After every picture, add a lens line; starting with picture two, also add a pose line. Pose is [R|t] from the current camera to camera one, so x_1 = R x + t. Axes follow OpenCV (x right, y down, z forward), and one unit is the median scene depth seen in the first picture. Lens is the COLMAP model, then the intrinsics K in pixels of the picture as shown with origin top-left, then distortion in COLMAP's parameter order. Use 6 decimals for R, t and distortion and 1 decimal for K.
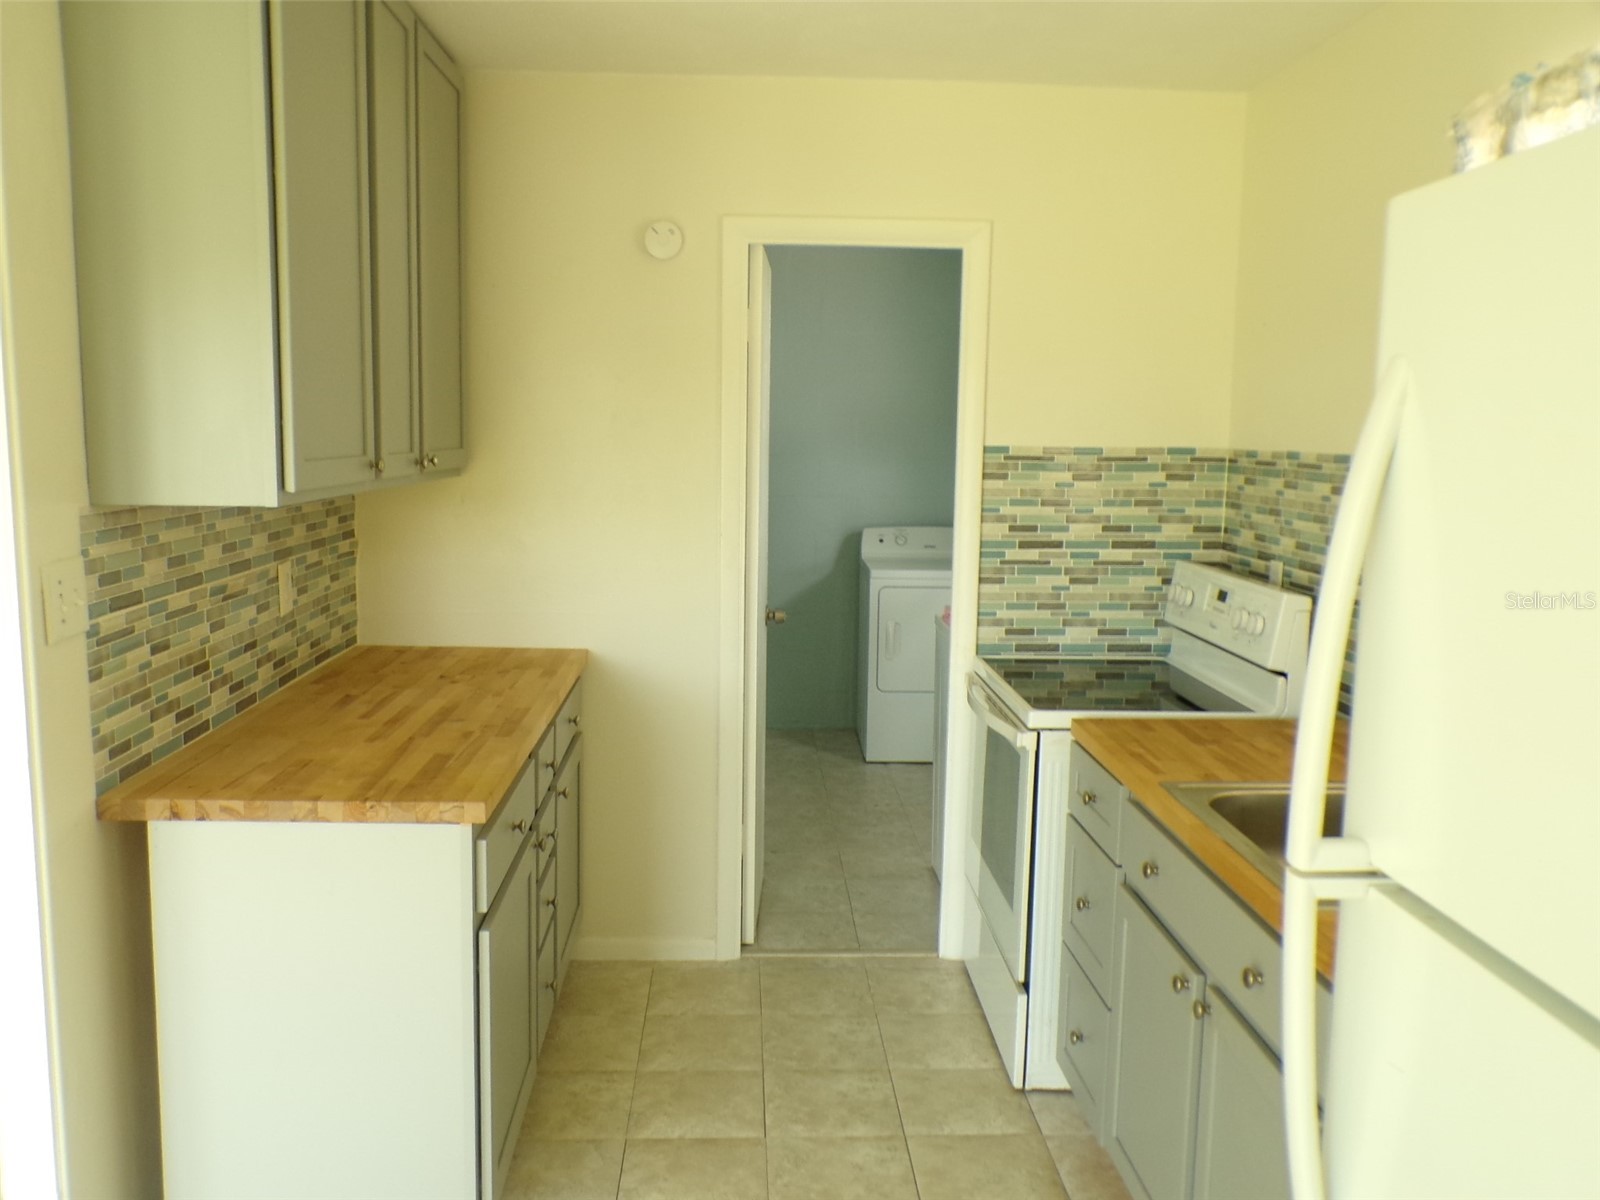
lens RADIAL K [[1314.8, 0, 797.5], [0, 1314.8, 606.2], [0, 0, 1]] dist [-0.031556, 0.037190]
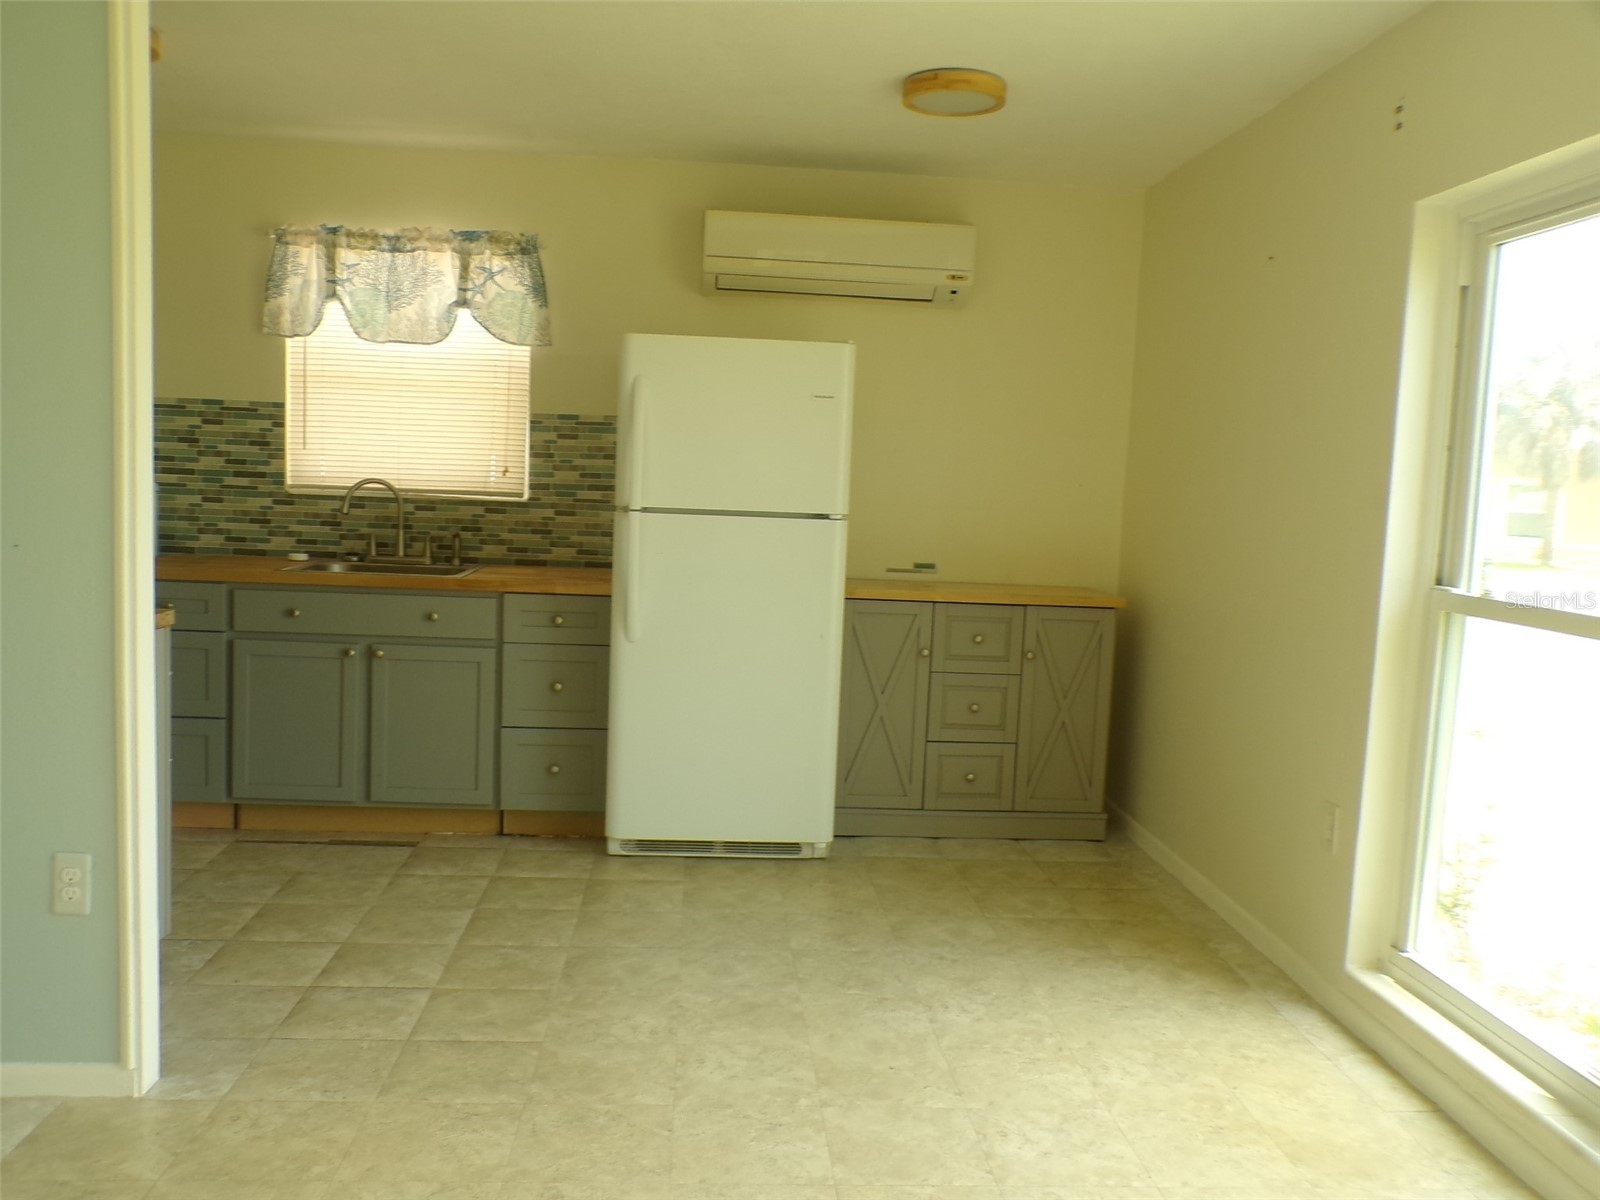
lens RADIAL K [[1314.8, 0, 784.1], [0, 1314.8, 606.8], [0, 0, 1]] dist [-0.031556, 0.037190]
pose [[-0.021168, -0.118520, 0.992726, -1.134522], [0.094436, 0.988272, 0.120001, 0.022213], [-0.995306, 0.096290, -0.009727, 0.212747]]
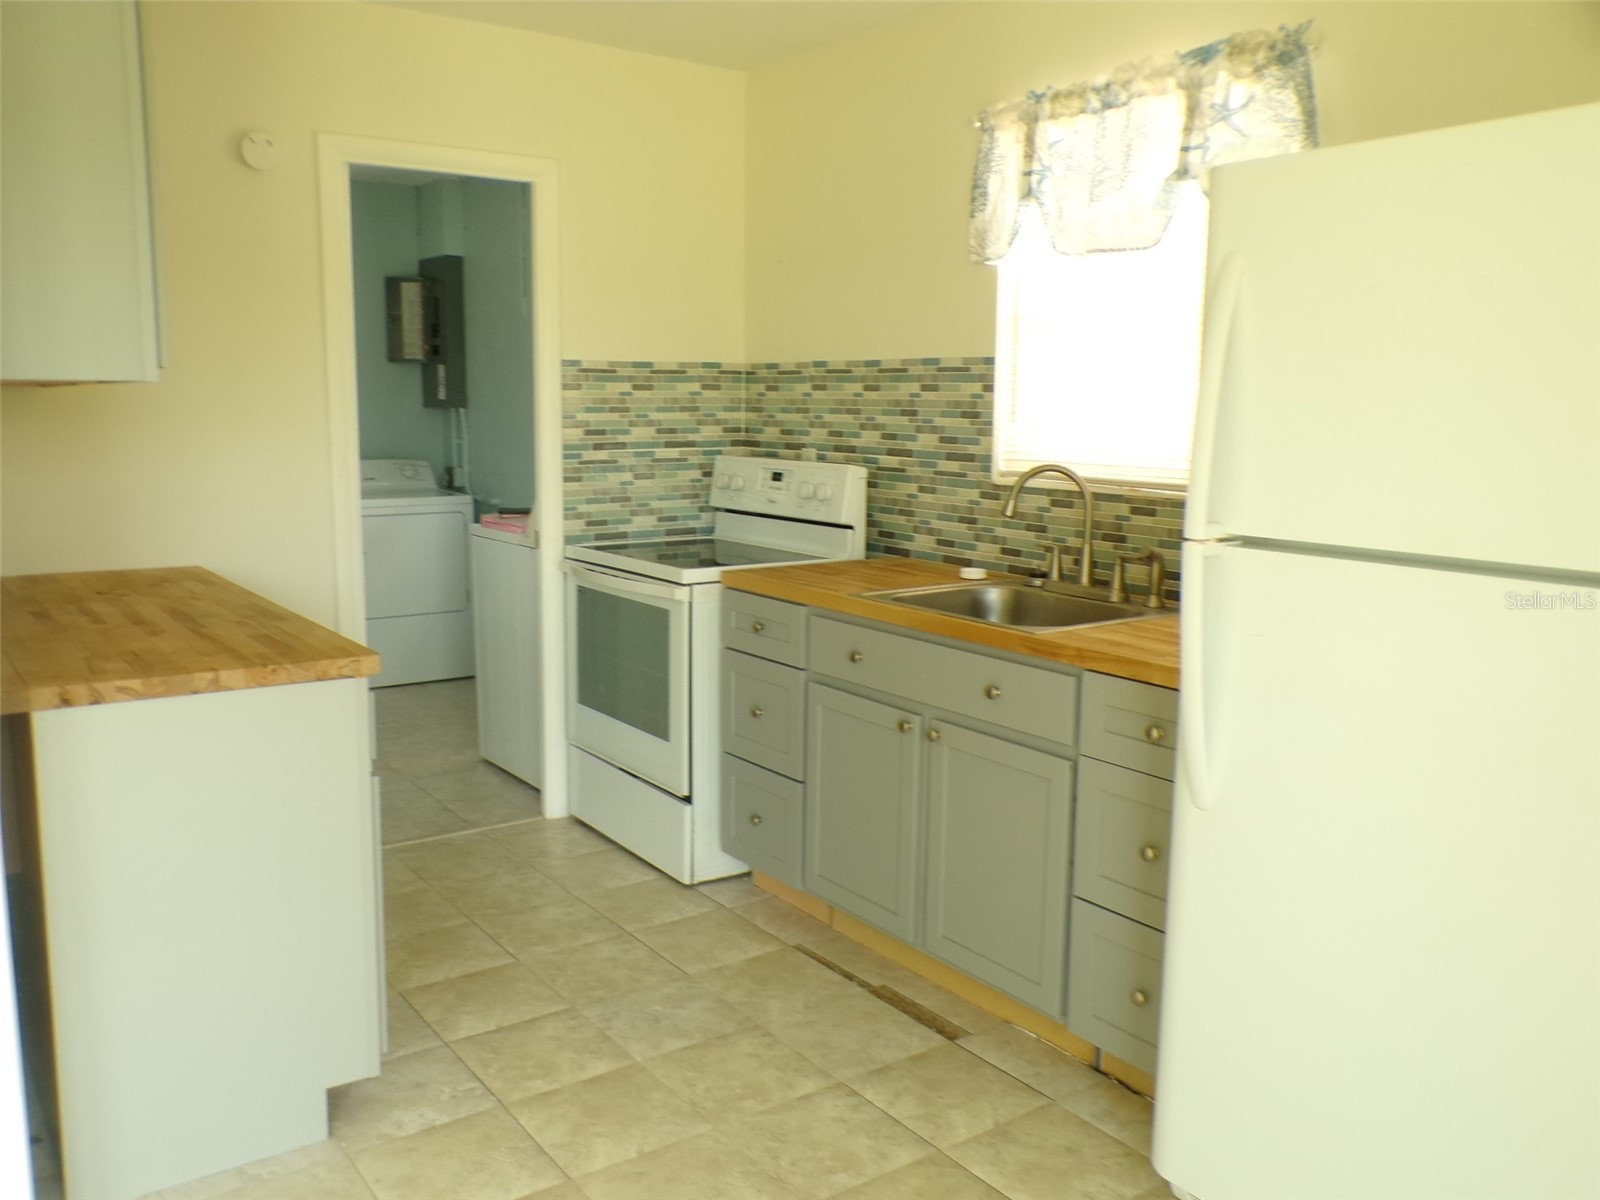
lens RADIAL K [[1314.8, 0, 798.8], [0, 1314.8, 605.6], [0, 0, 1]] dist [-0.031556, 0.037190]
pose [[0.837764, -0.092175, 0.538197, -0.348065], [0.076889, 0.995742, 0.050851, 0.052673], [-0.540592, -0.001220, 0.841284, -0.072469]]
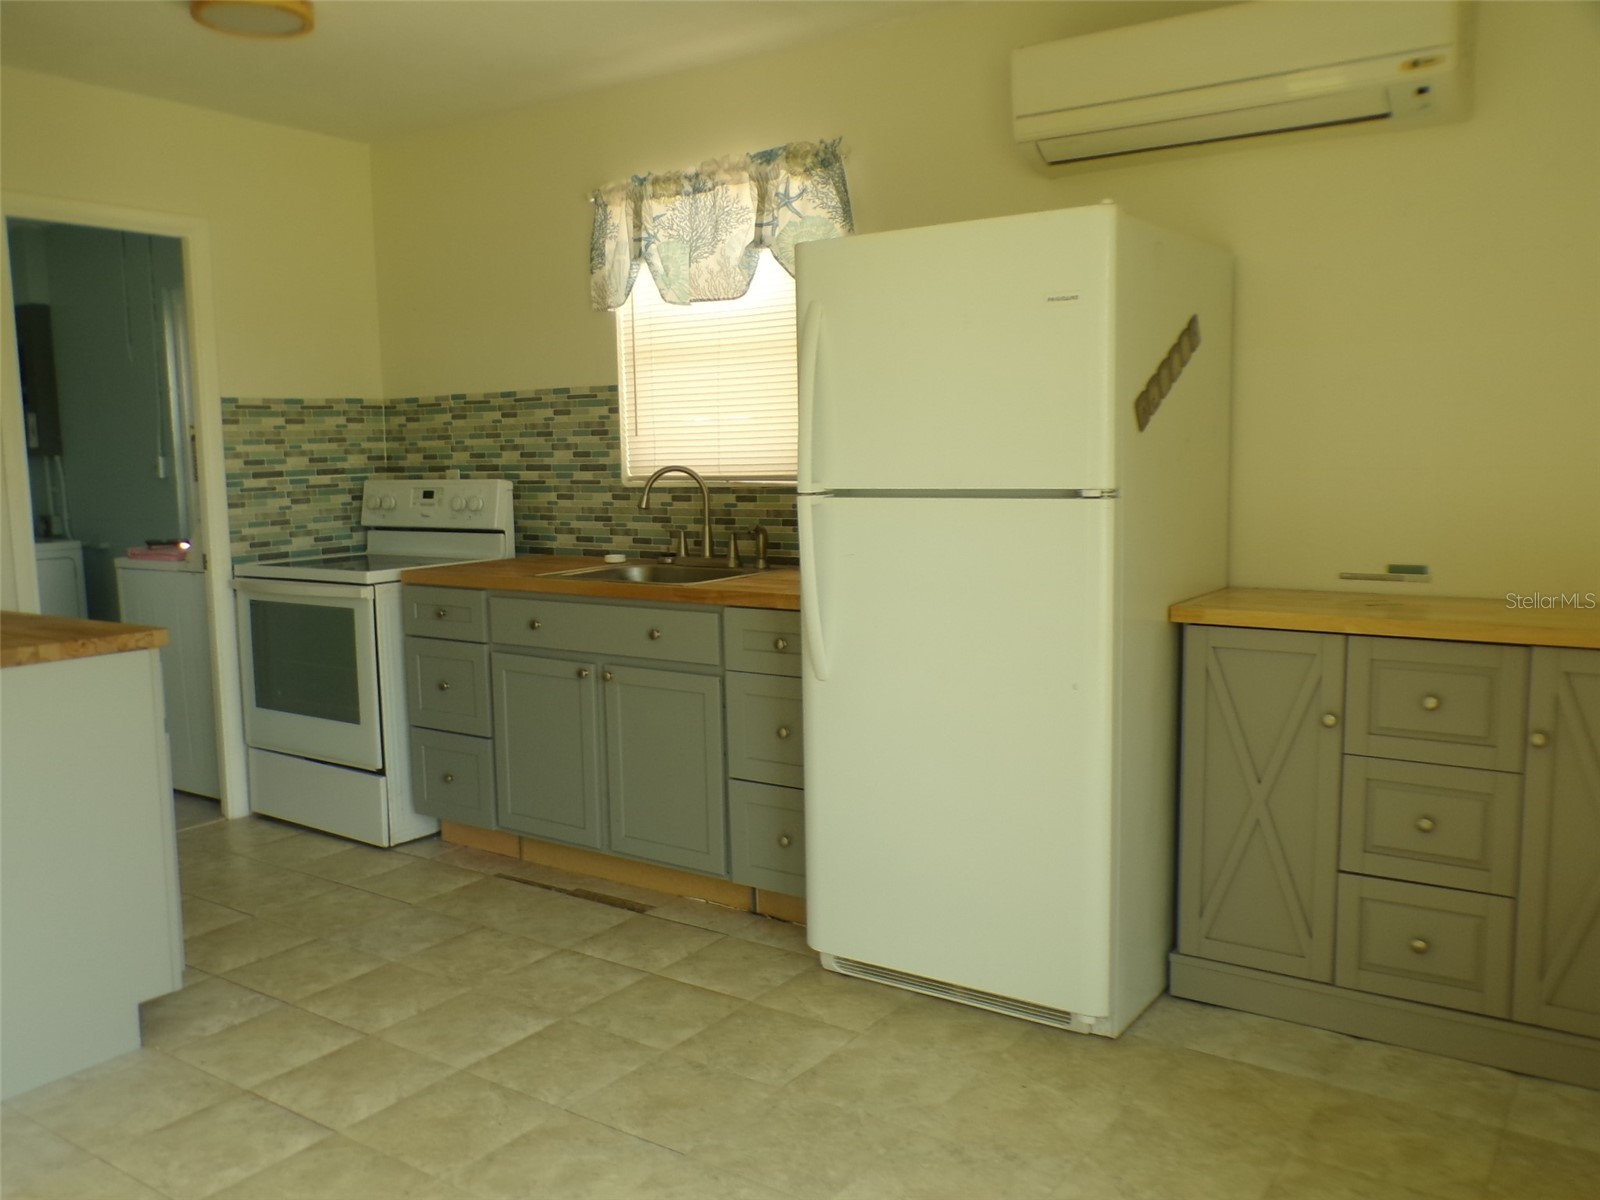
lens RADIAL K [[1314.8, 0, 788.2], [0, 1314.8, 604.9], [0, 0, 1]] dist [-0.031556, 0.037190]
pose [[0.612233, -0.123416, 0.780987, -0.578857], [0.137498, 0.989312, 0.048548, 0.096897], [-0.778631, 0.077662, 0.622658, -0.203022]]
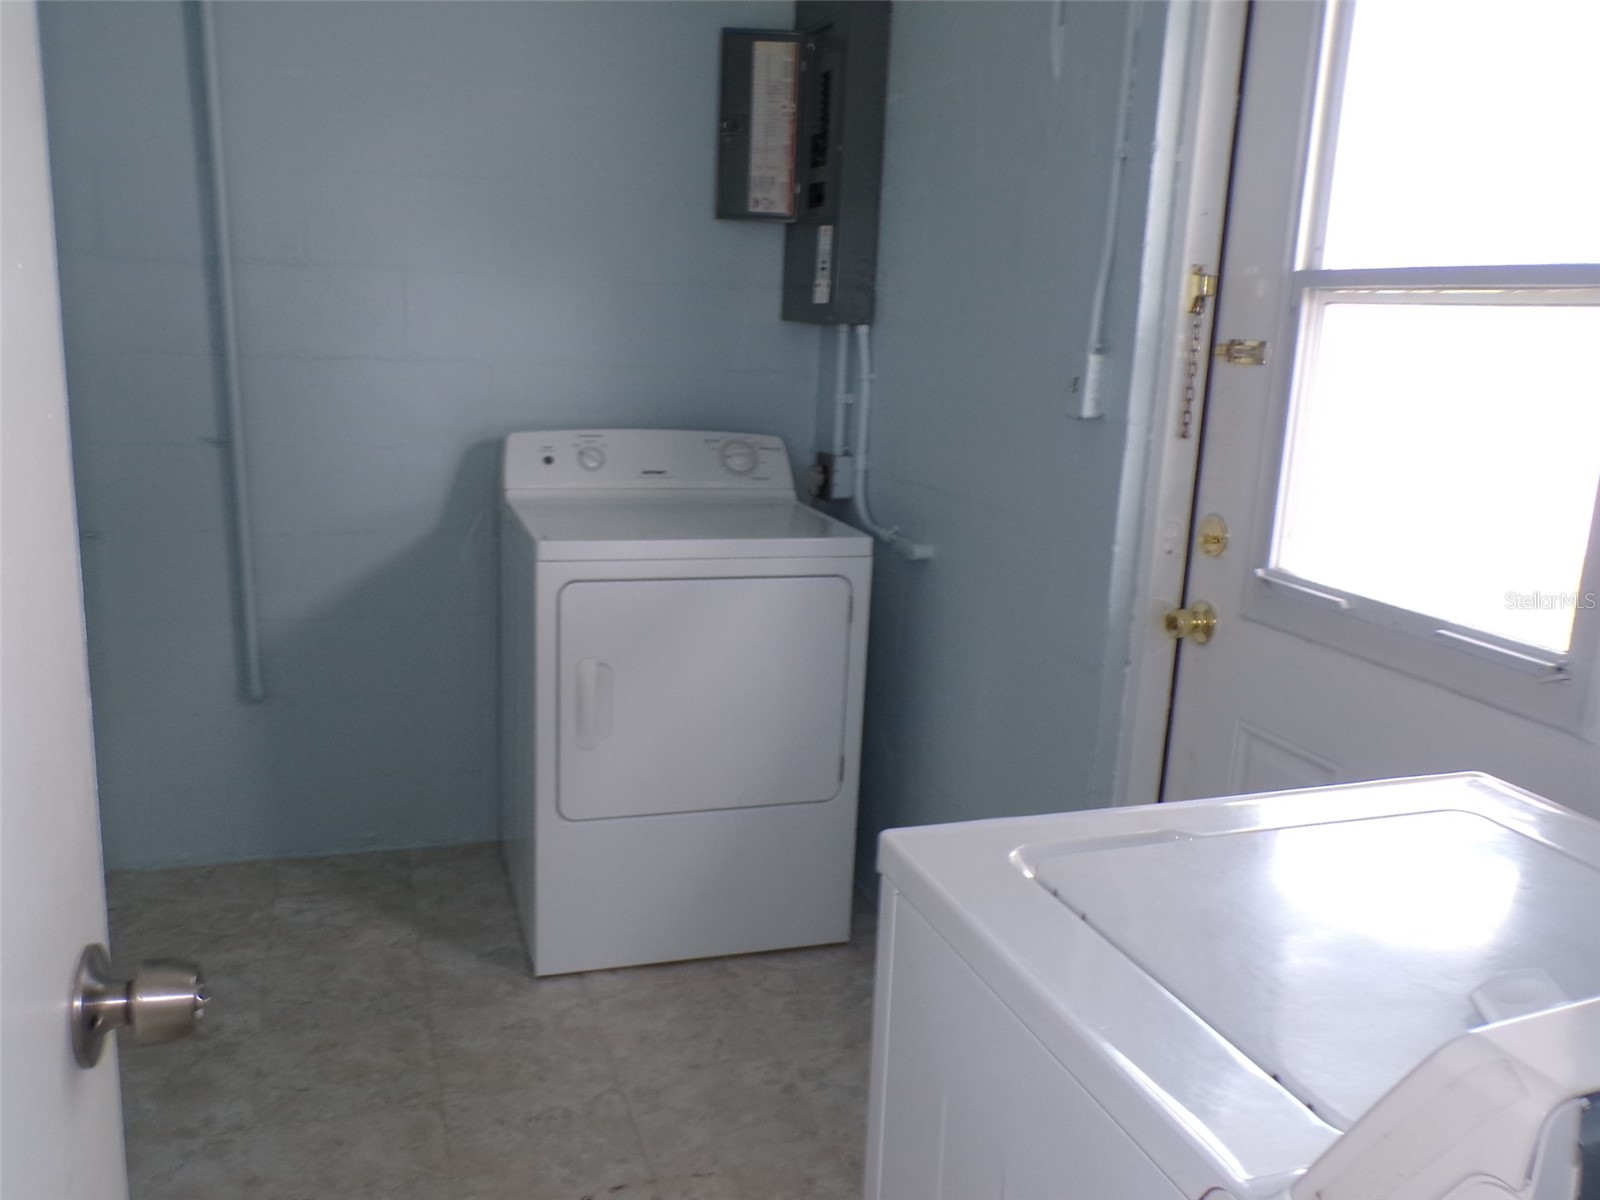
lens RADIAL K [[1314.8, 0, 800.8], [0, 1314.8, 604.0], [0, 0, 1]] dist [-0.031556, 0.037190]
pose [[0.956222, -0.036713, 0.290331, 0.026448], [0.008421, 0.995141, 0.098103, -0.086852], [-0.292522, -0.091363, 0.951884, 1.055208]]
